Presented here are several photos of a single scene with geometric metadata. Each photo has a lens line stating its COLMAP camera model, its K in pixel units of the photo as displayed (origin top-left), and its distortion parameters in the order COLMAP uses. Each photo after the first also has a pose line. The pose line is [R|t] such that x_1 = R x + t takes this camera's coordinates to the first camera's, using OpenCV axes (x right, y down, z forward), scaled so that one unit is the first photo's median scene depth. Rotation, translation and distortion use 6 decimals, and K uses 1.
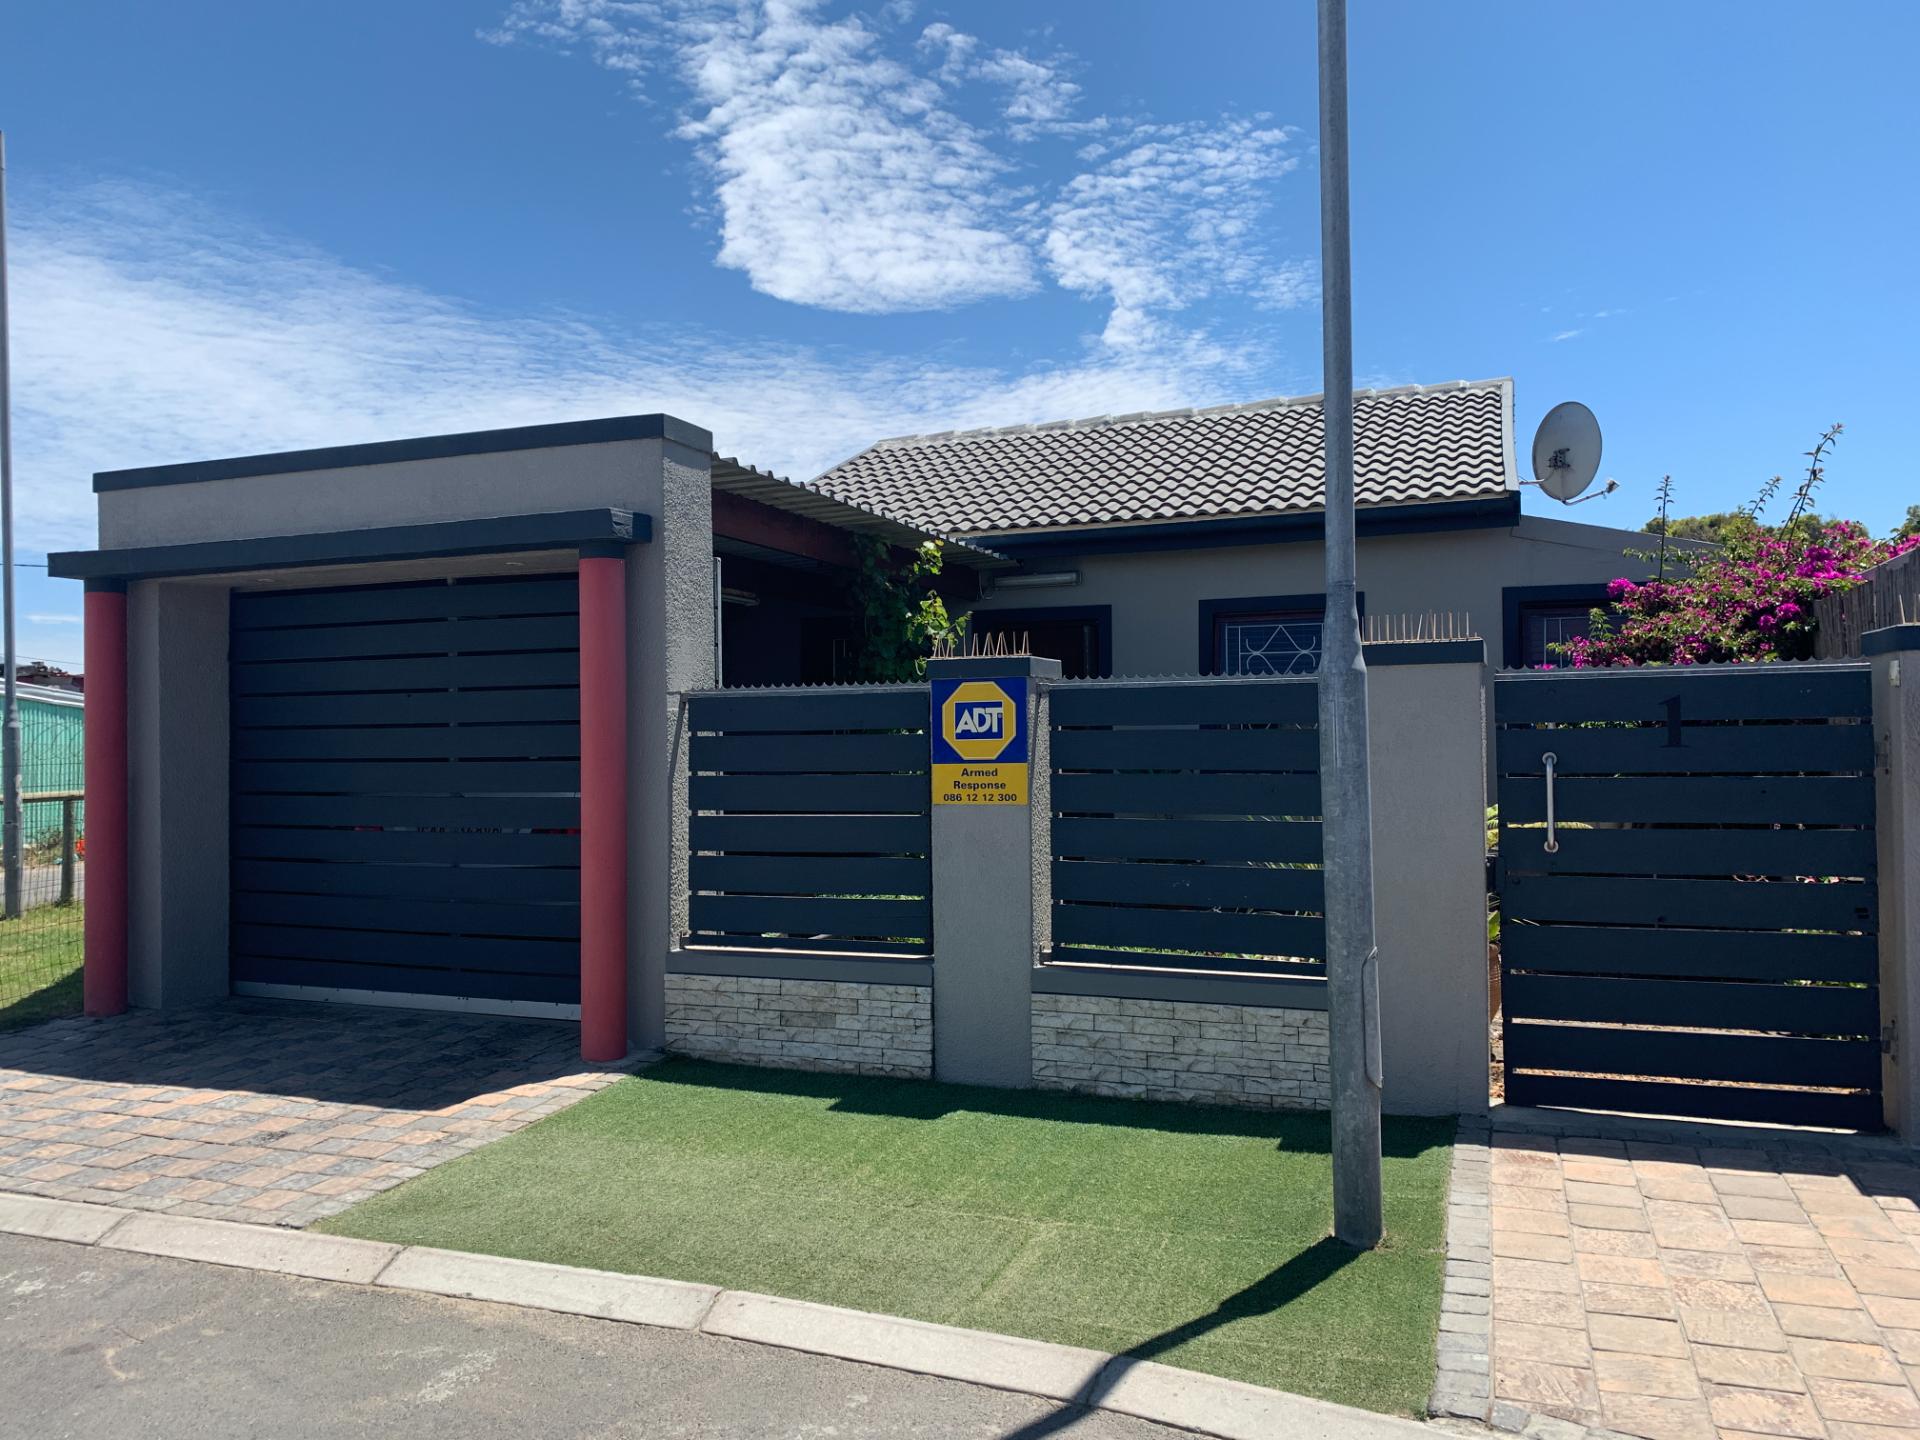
lens RADIAL K [[1464.0, 0, 980.2], [0, 1464.0, 654.8], [0, 0, 1]] dist [0.060151, -0.077071]
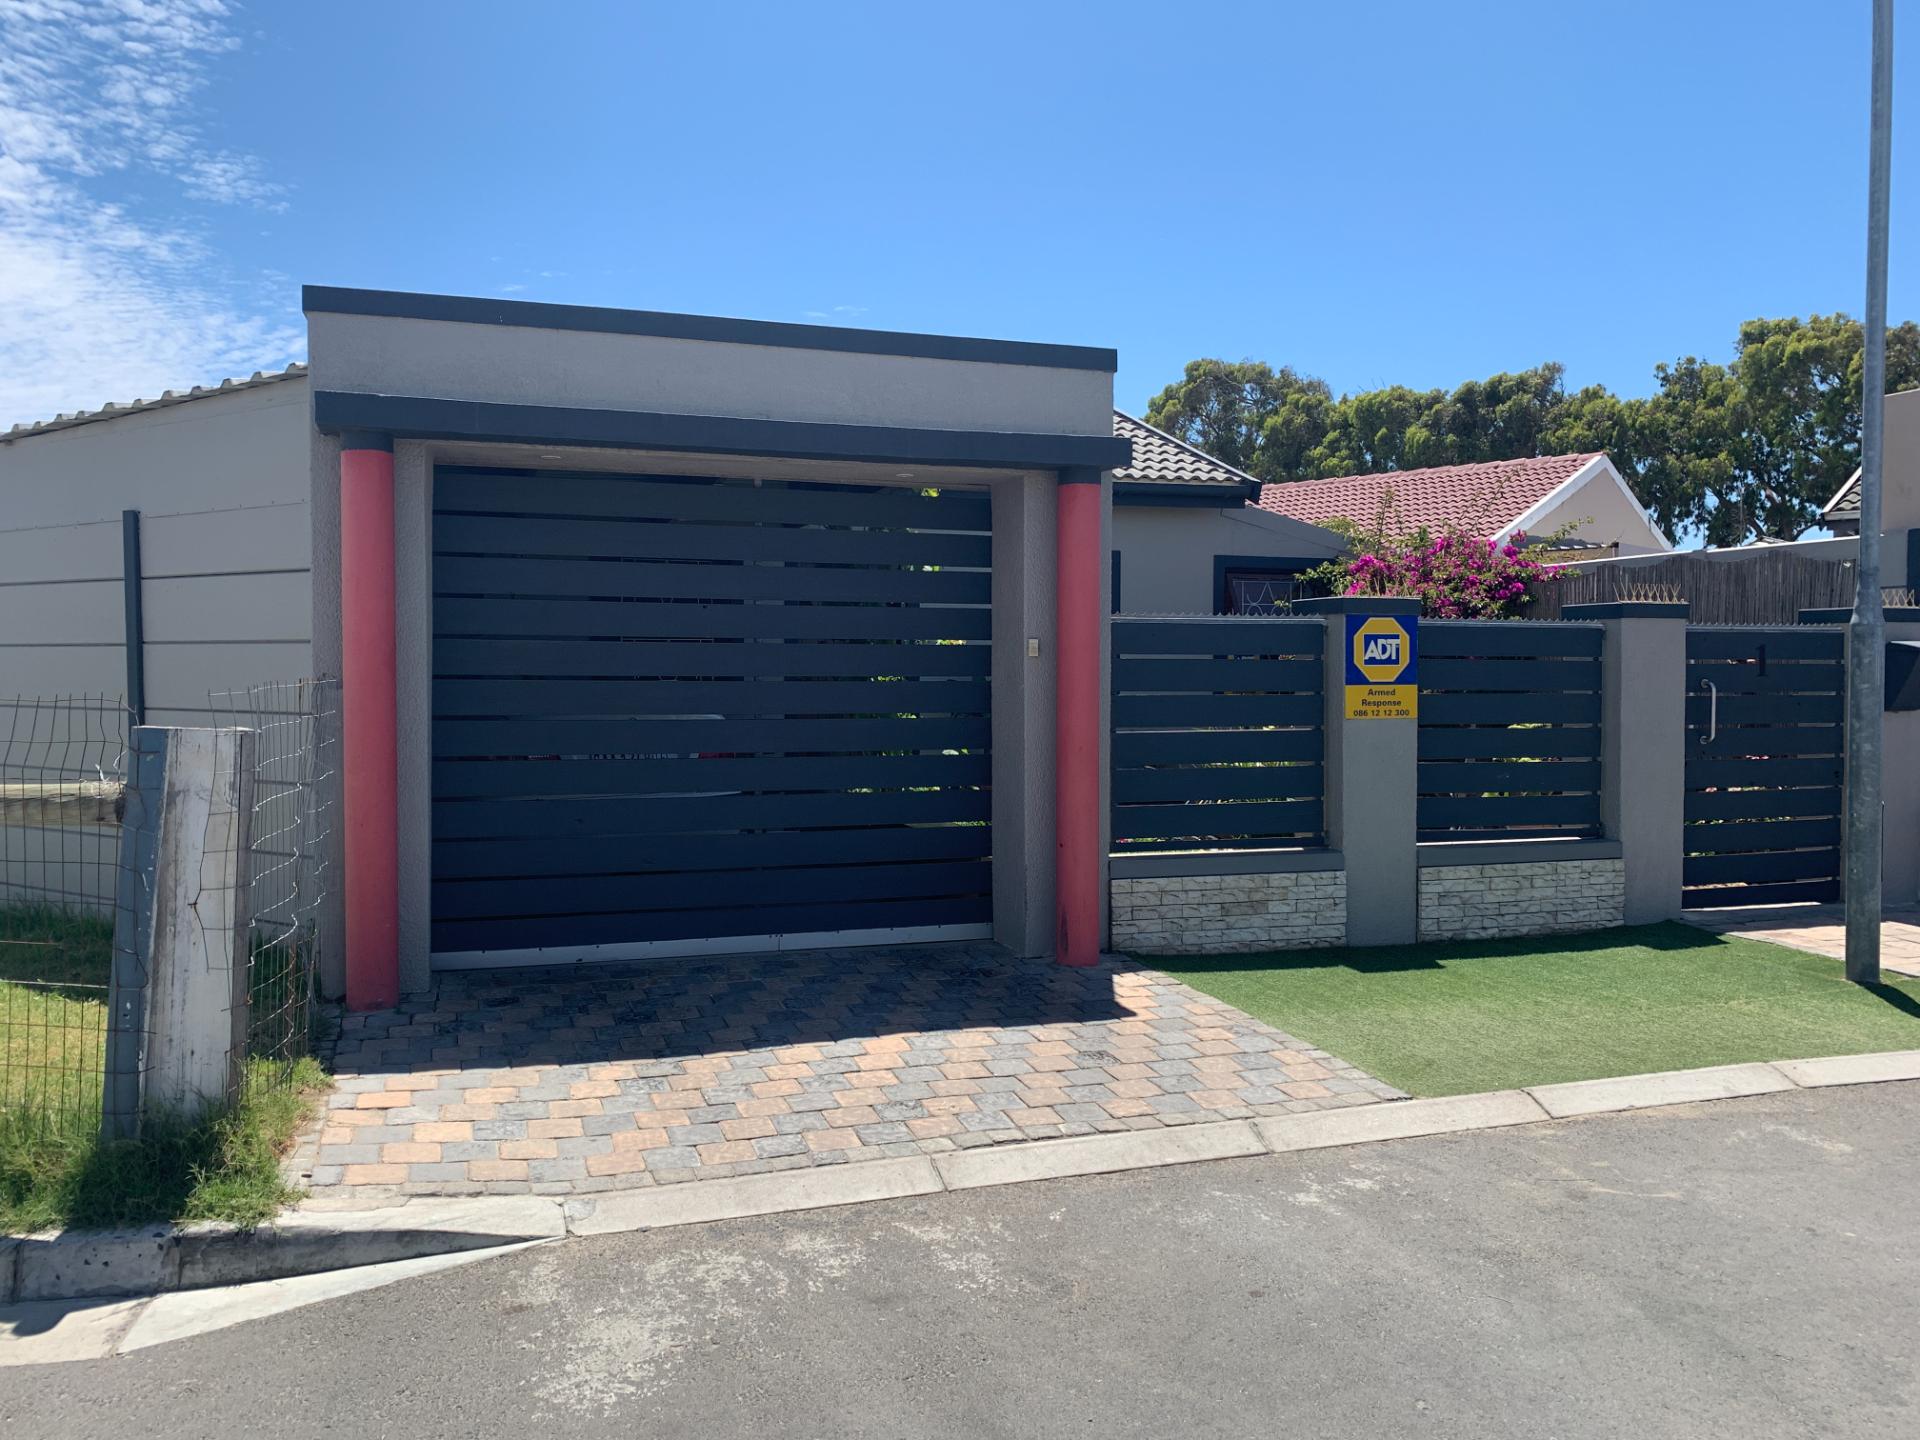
lens RADIAL K [[1464.0, 0, 910.6], [0, 1464.0, 668.3], [0, 0, 1]] dist [0.060151, -0.077071]
pose [[0.769081, 0.015472, 0.638964, -1.049207], [-0.047305, 0.998343, 0.032764, 0.037725], [-0.637399, -0.055425, 0.768538, 0.300952]]
